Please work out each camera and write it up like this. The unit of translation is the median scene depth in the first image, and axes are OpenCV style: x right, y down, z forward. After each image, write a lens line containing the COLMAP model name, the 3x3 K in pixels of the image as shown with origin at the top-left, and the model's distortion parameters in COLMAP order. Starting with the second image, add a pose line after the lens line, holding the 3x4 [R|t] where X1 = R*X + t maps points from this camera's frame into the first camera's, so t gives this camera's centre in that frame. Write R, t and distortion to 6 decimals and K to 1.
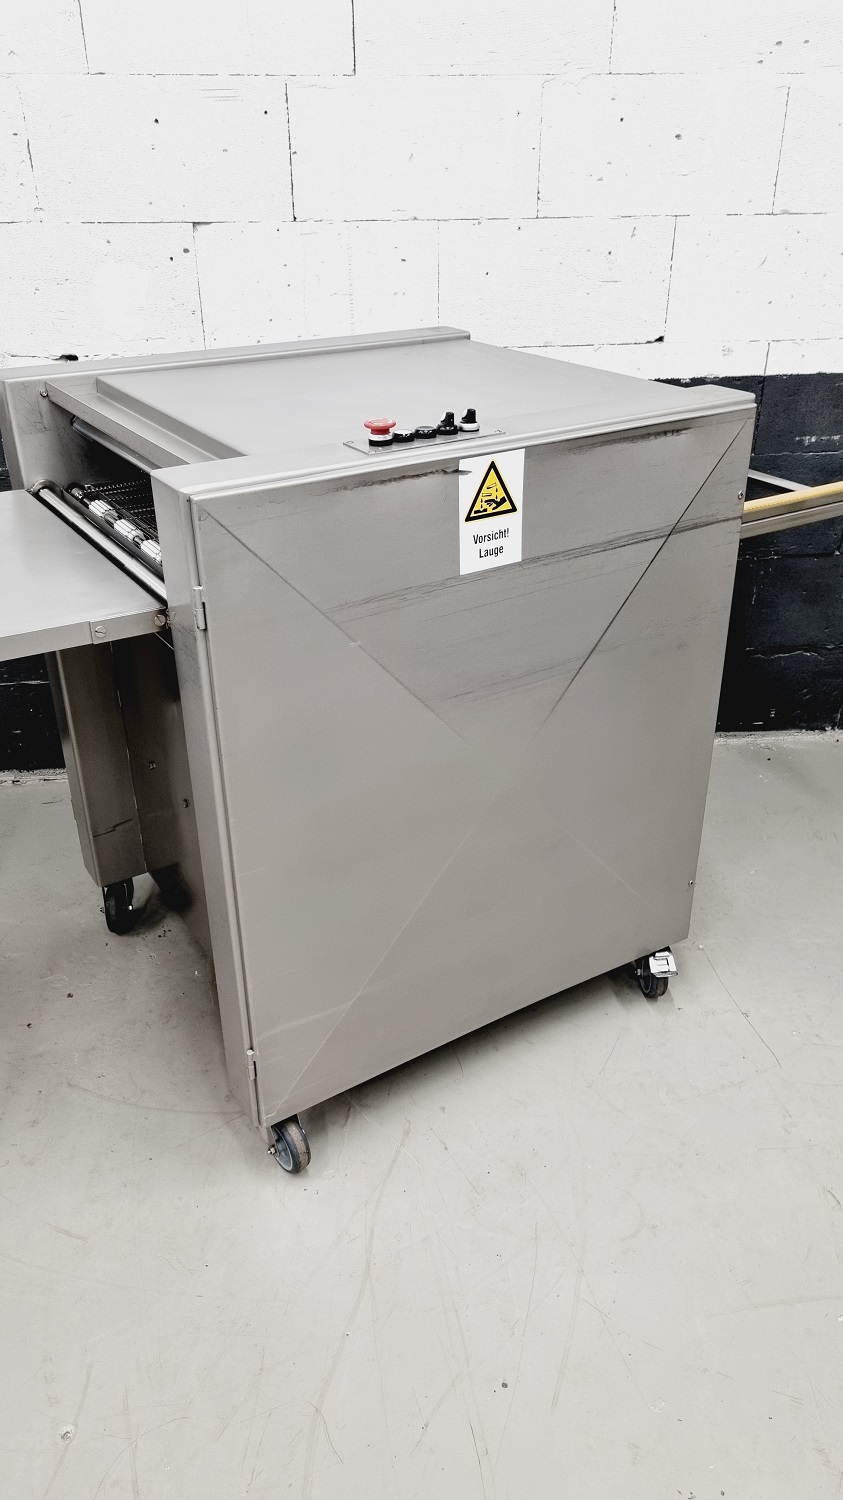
lens RADIAL K [[1100.2, 0, 425.9], [0, 1100.2, 780.6], [0, 0, 1]] dist [0.052911, -0.041257]
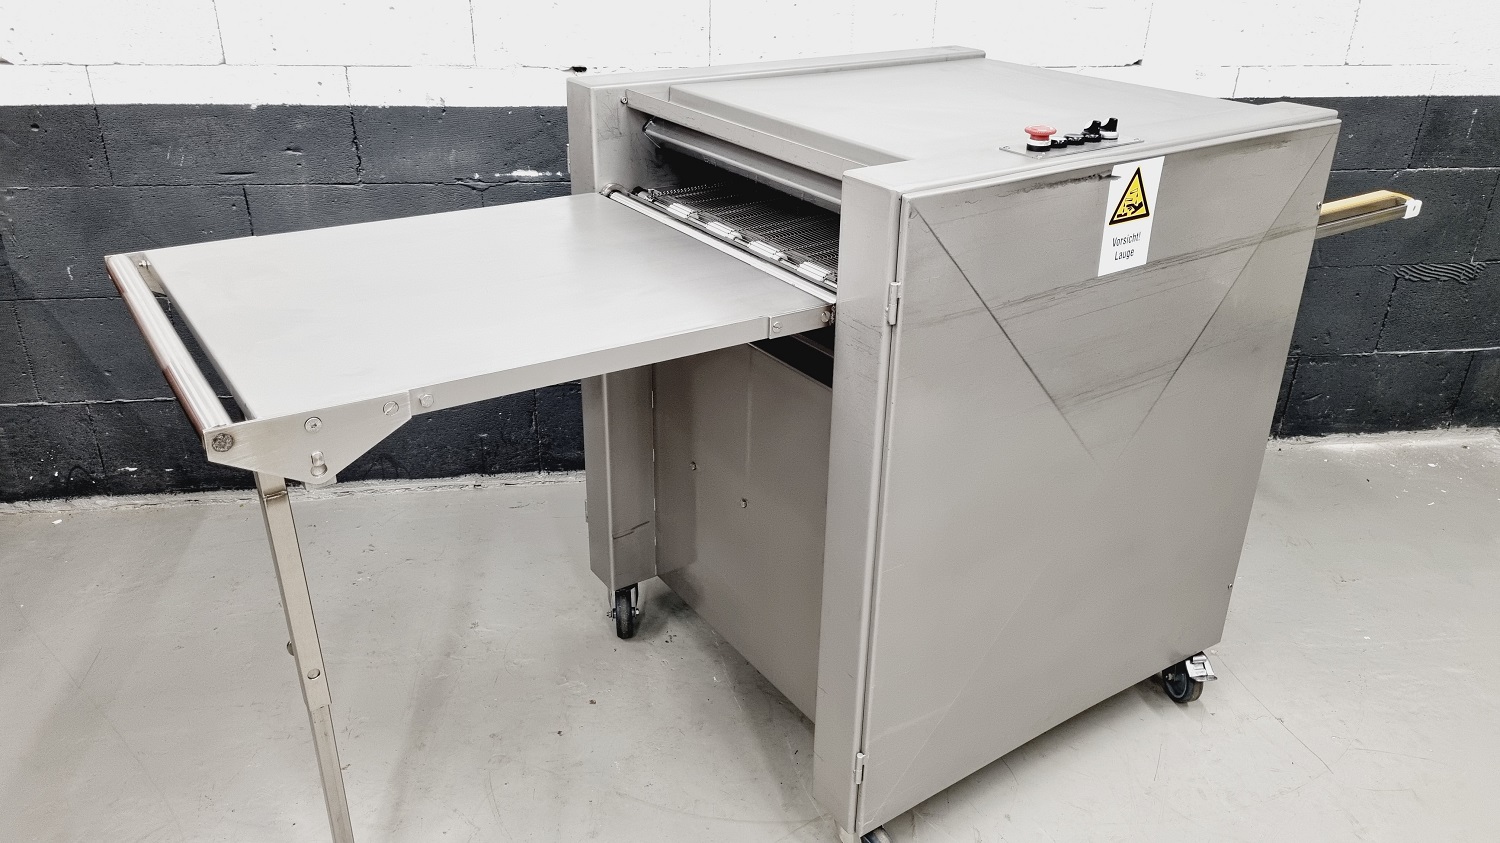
lens RADIAL K [[1100.2, 0, 753.7], [0, 1100.2, 410.7], [0, 0, 1]] dist [0.052911, -0.041257]
pose [[0.998845, 0.006928, 0.047548, -0.262581], [-0.003253, 0.997030, -0.076941, 0.013996], [-0.047940, 0.076698, 0.995901, 0.002062]]
